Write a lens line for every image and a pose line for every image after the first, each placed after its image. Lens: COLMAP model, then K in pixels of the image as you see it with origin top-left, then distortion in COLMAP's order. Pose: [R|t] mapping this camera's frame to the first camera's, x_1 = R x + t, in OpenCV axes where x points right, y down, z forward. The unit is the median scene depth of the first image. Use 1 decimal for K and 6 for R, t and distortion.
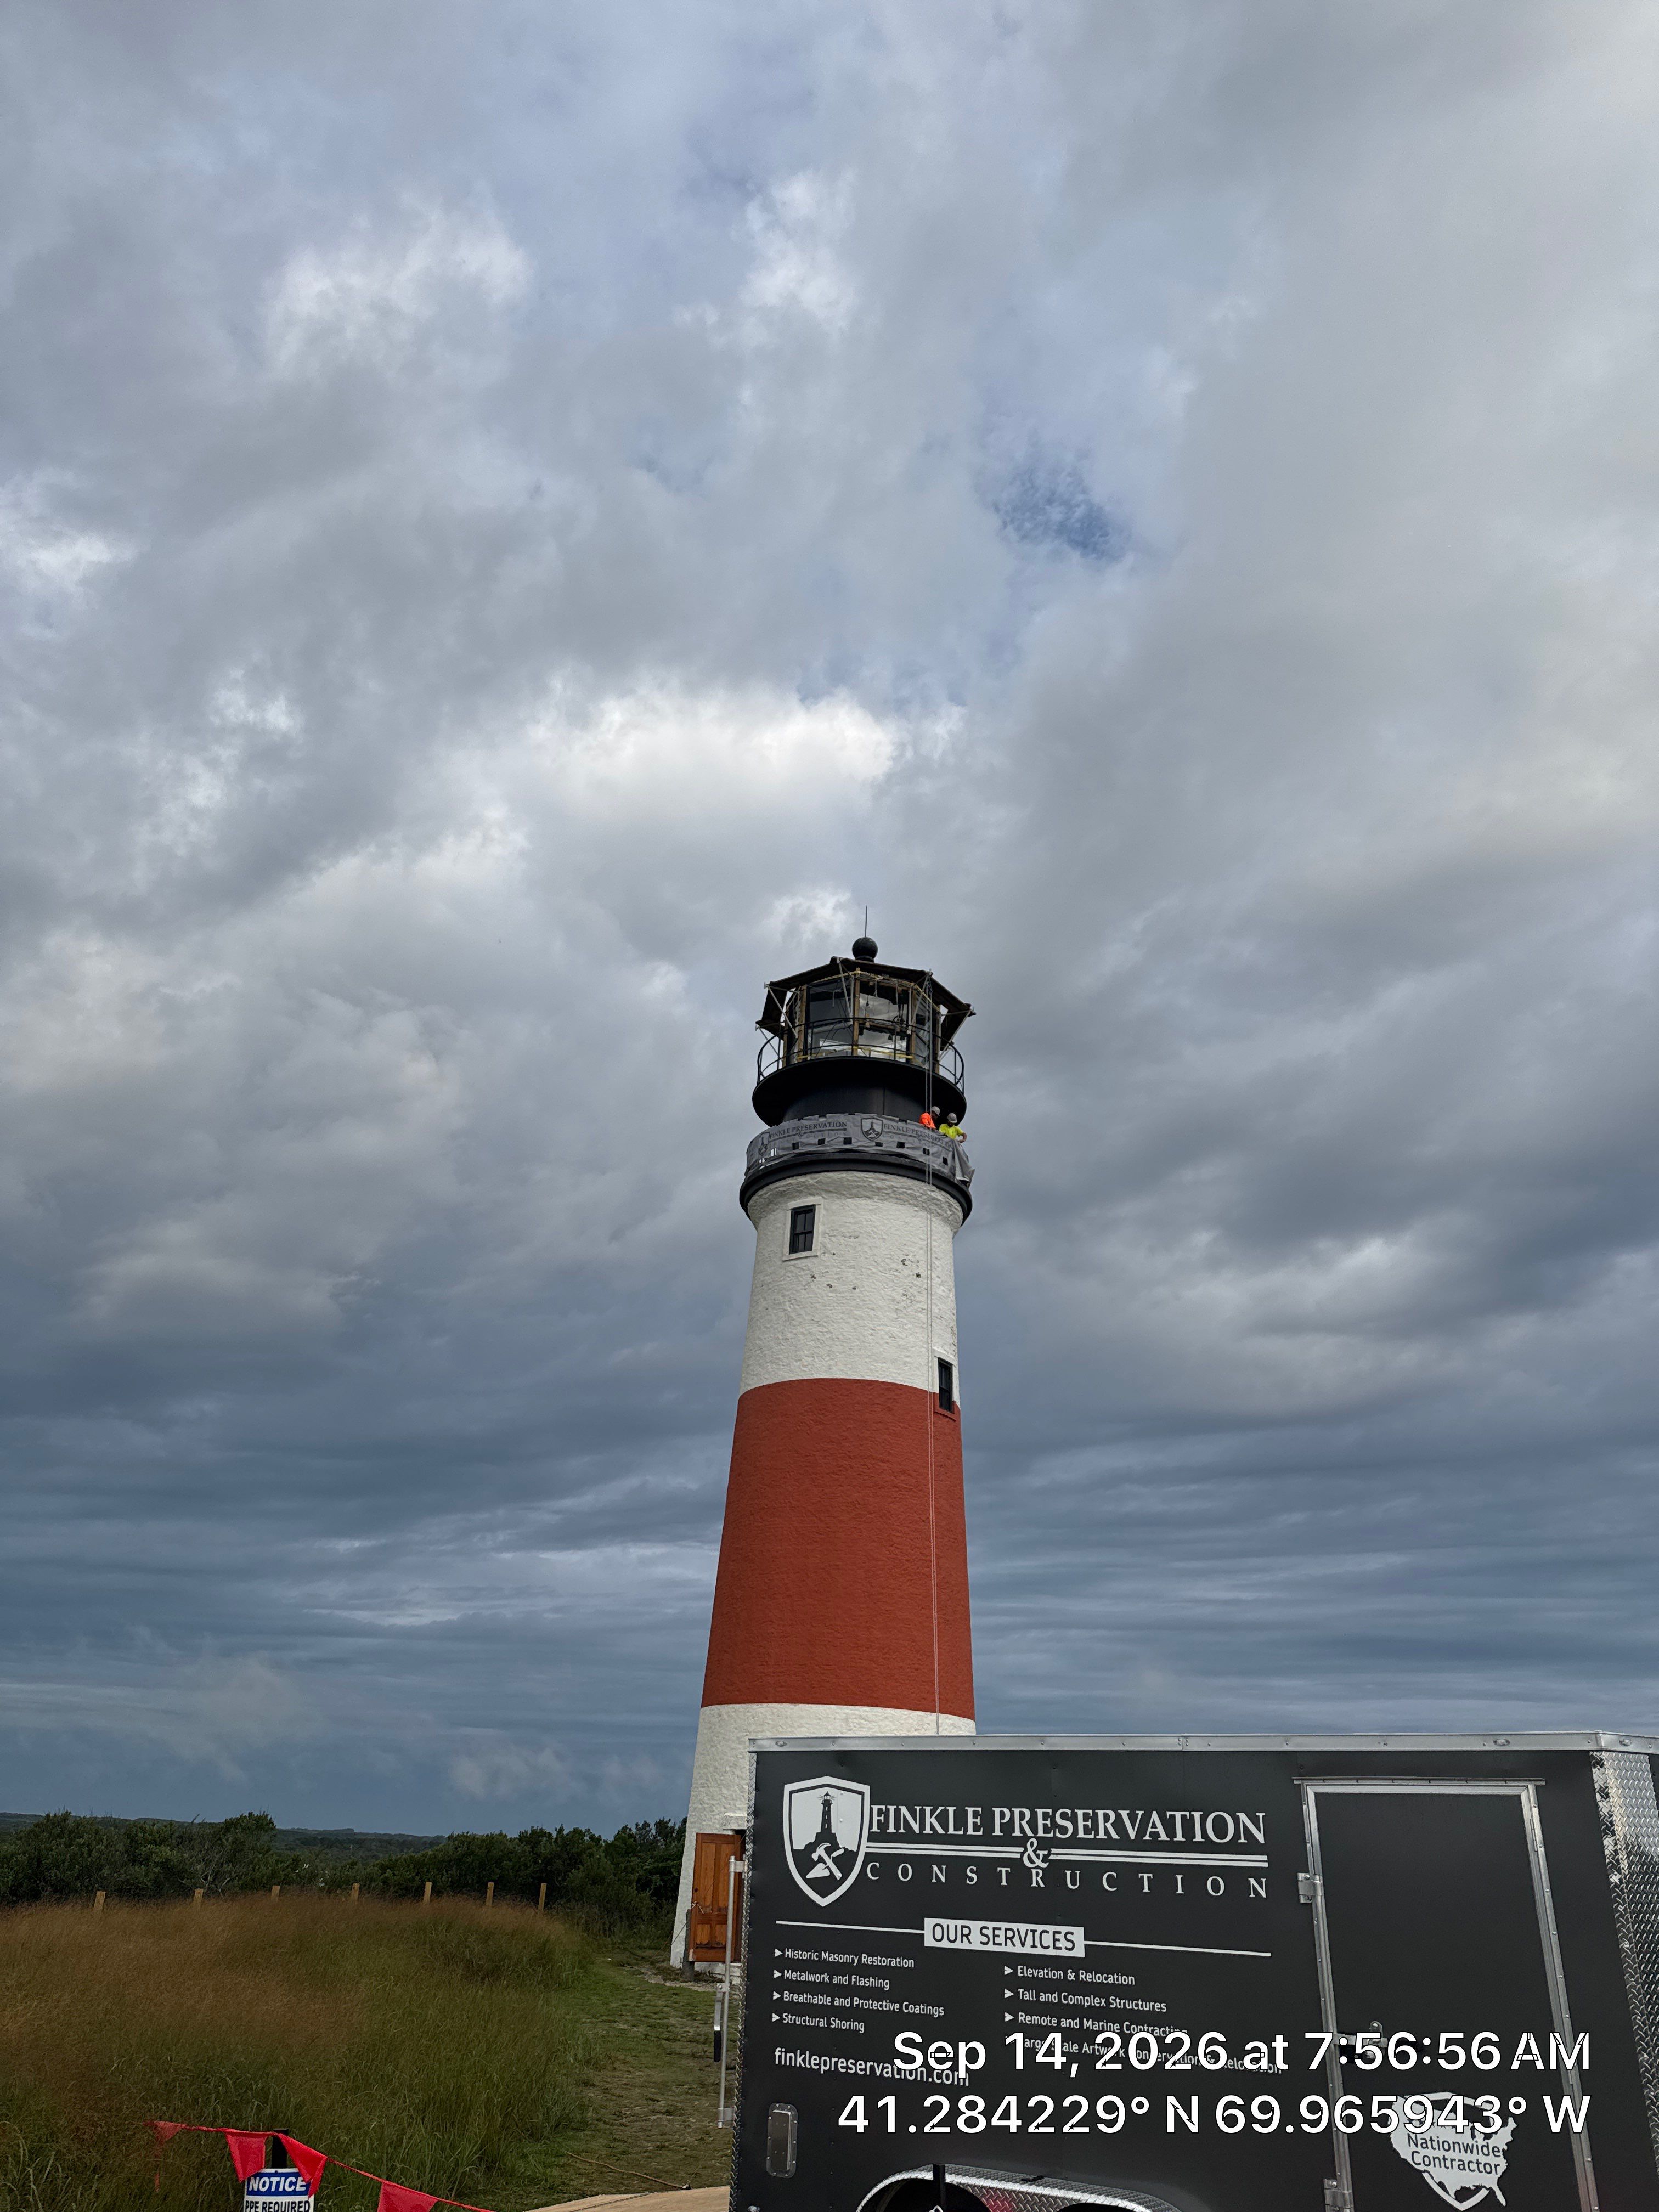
lens RADIAL K [[1522.6, 0, 829.5], [0, 1522.6, 1106.0], [0, 0, 1]] dist [0.033512, -0.028724]
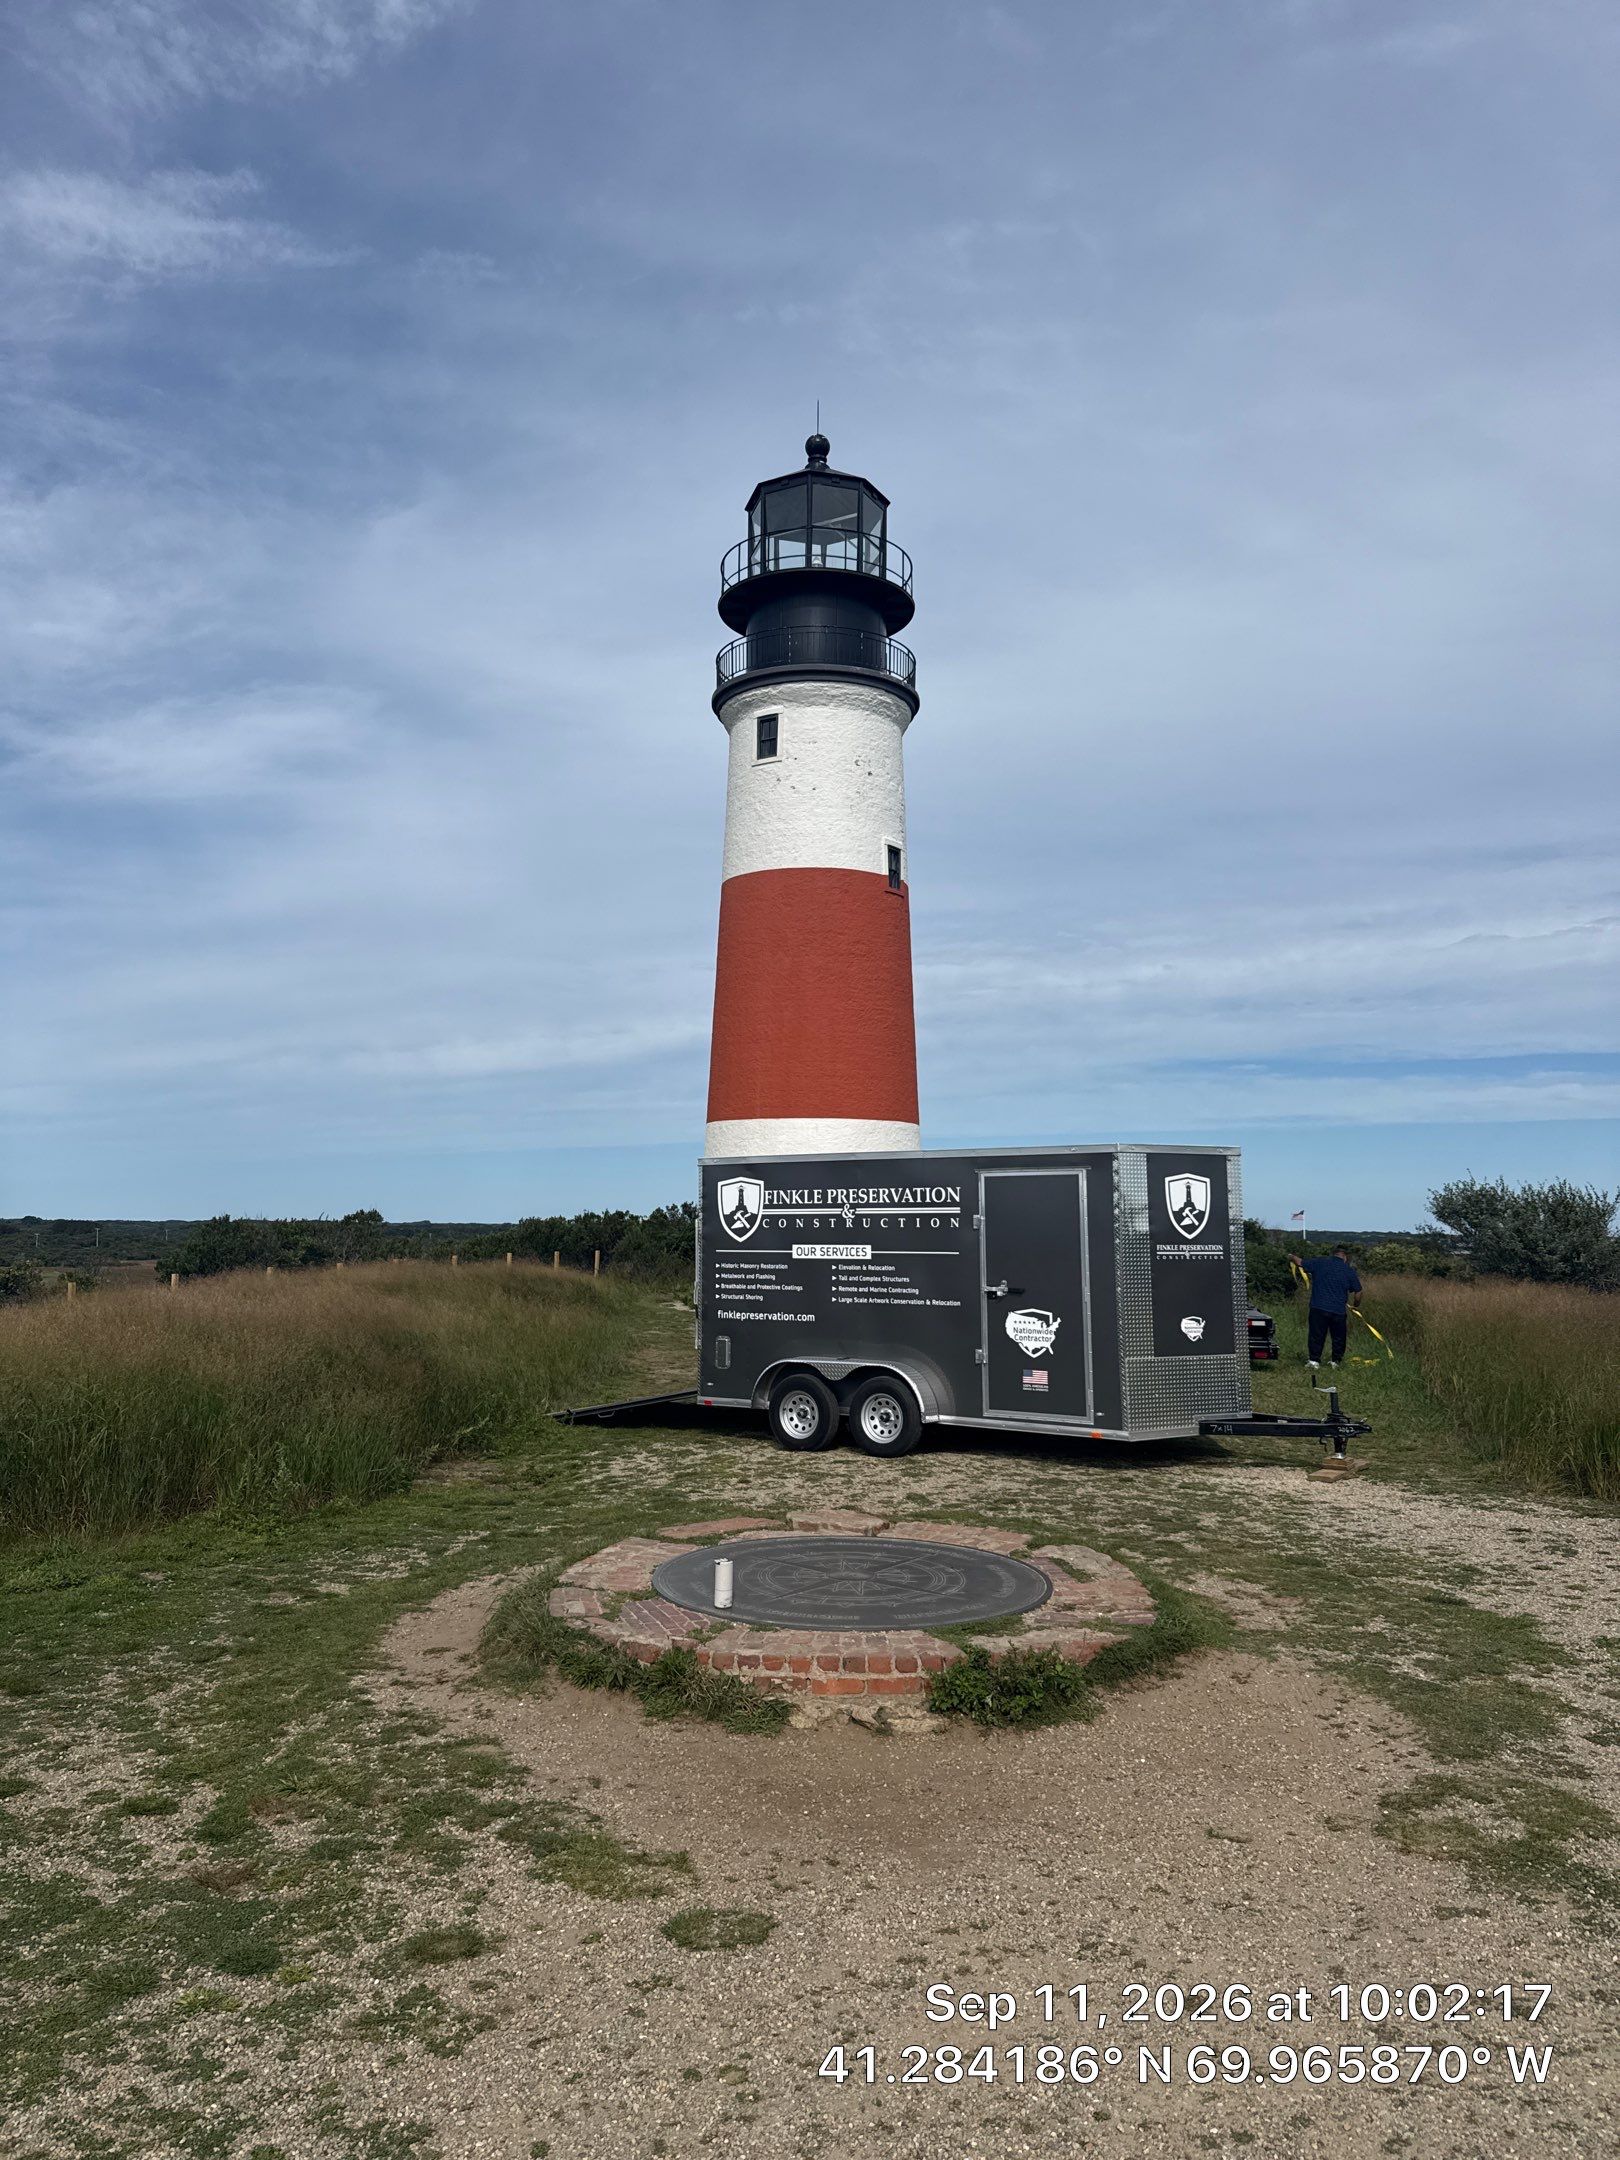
lens RADIAL K [[1326.4, 0, 810.0], [0, 1326.4, 1080.0], [0, 0, 1]] dist [0.140939, -0.000396]
pose [[0.999346, -0.035949, -0.003897, 0.091774], [0.035129, 0.939656, 0.340313, -0.194857], [-0.008572, -0.340227, 0.940304, -0.423703]]
